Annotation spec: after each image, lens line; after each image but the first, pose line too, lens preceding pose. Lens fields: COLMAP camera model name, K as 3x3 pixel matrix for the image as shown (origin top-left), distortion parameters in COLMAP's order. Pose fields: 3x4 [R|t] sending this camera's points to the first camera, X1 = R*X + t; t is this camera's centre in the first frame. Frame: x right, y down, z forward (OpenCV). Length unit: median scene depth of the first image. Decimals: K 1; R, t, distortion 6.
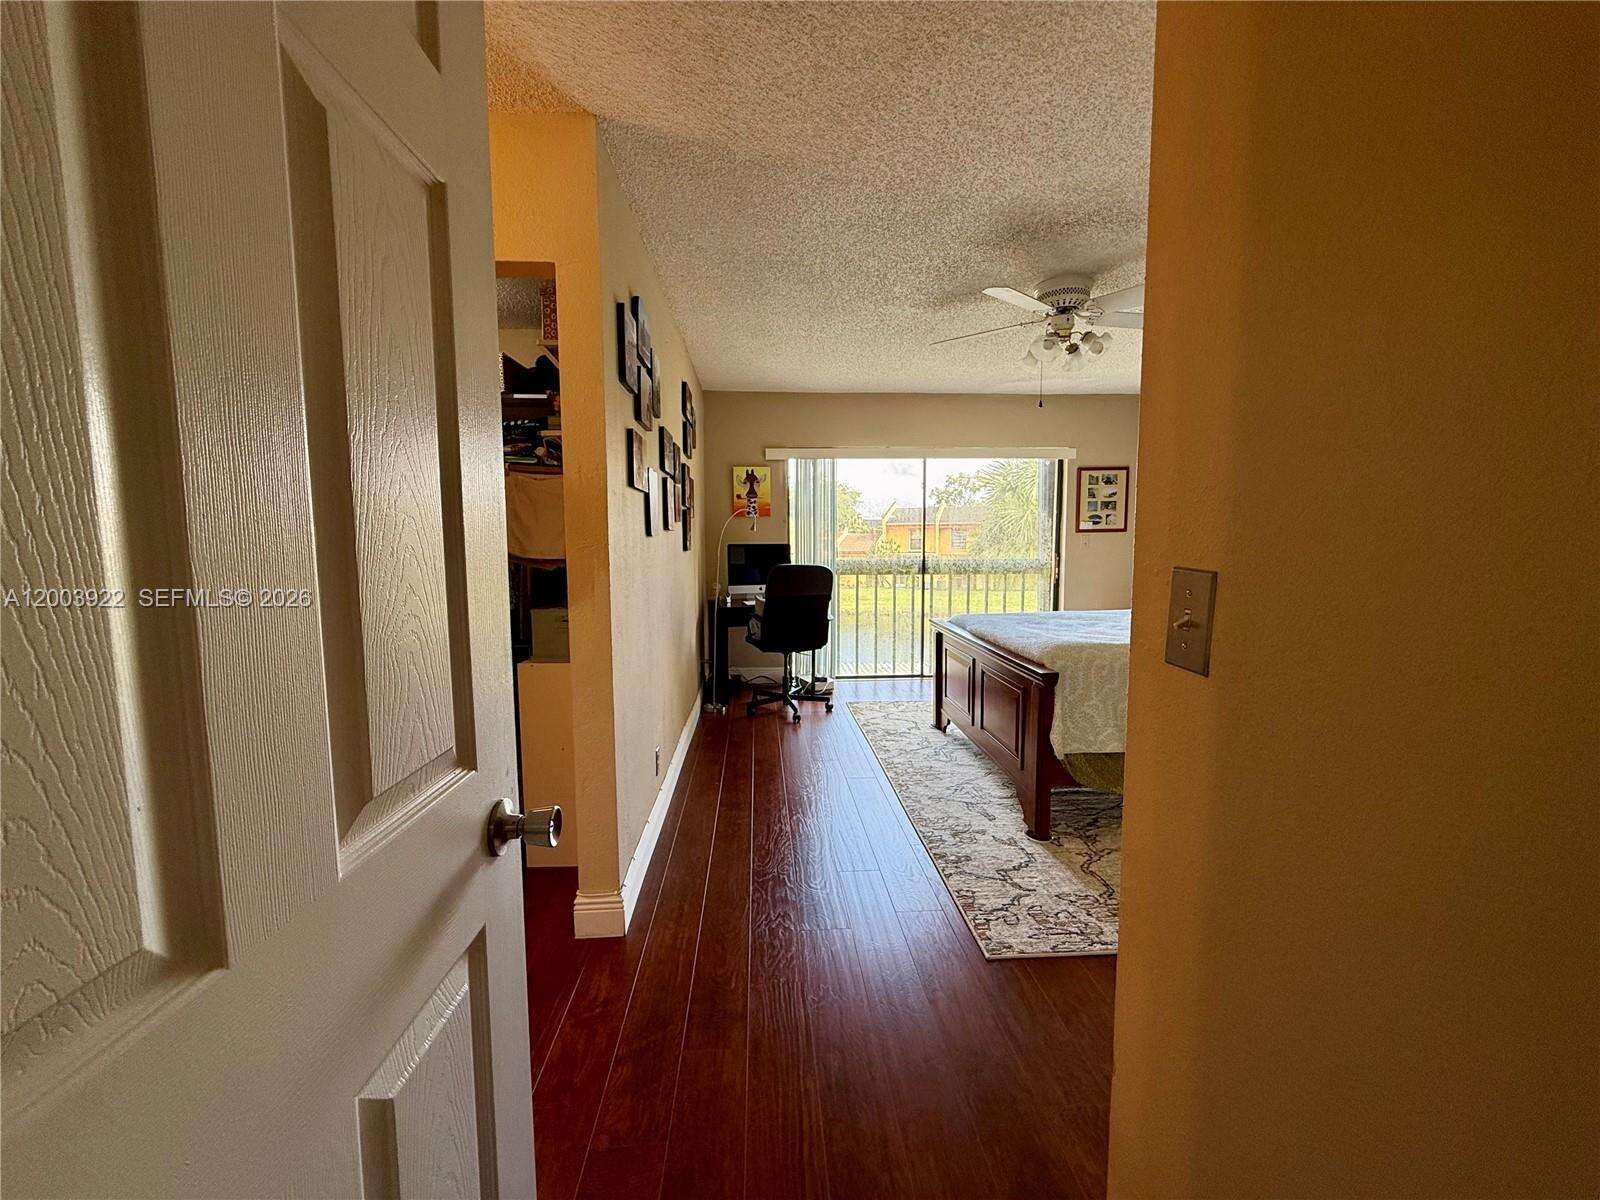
lens RADIAL K [[636.8, 0, 798.1], [0, 636.8, 600.8], [0, 0, 1]] dist [-0.000353, -0.000159]
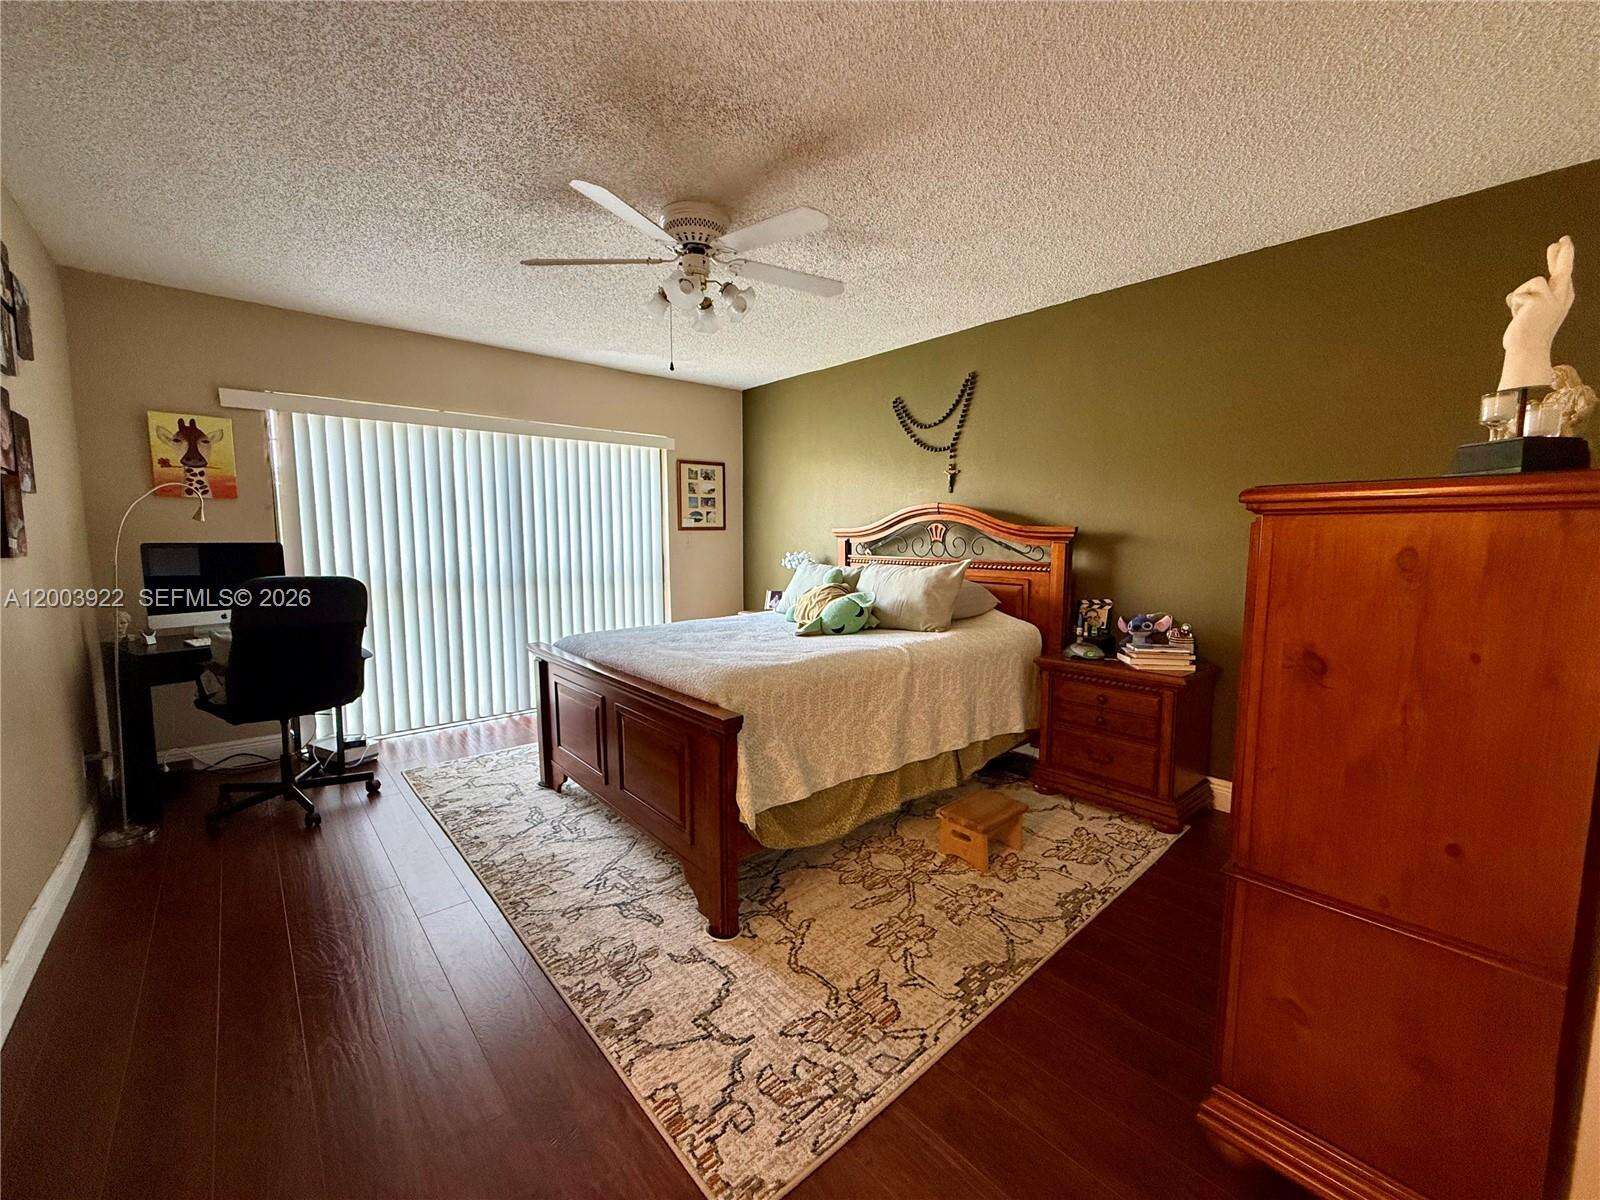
lens RADIAL K [[636.8, 0, 800.2], [0, 636.8, 602.4], [0, 0, 1]] dist [-0.000353, -0.000159]
pose [[0.788543, -0.057071, 0.612326, 0.004411], [0.052831, 0.998290, 0.025009, -0.020511], [-0.612706, 0.012629, 0.790210, 0.203870]]
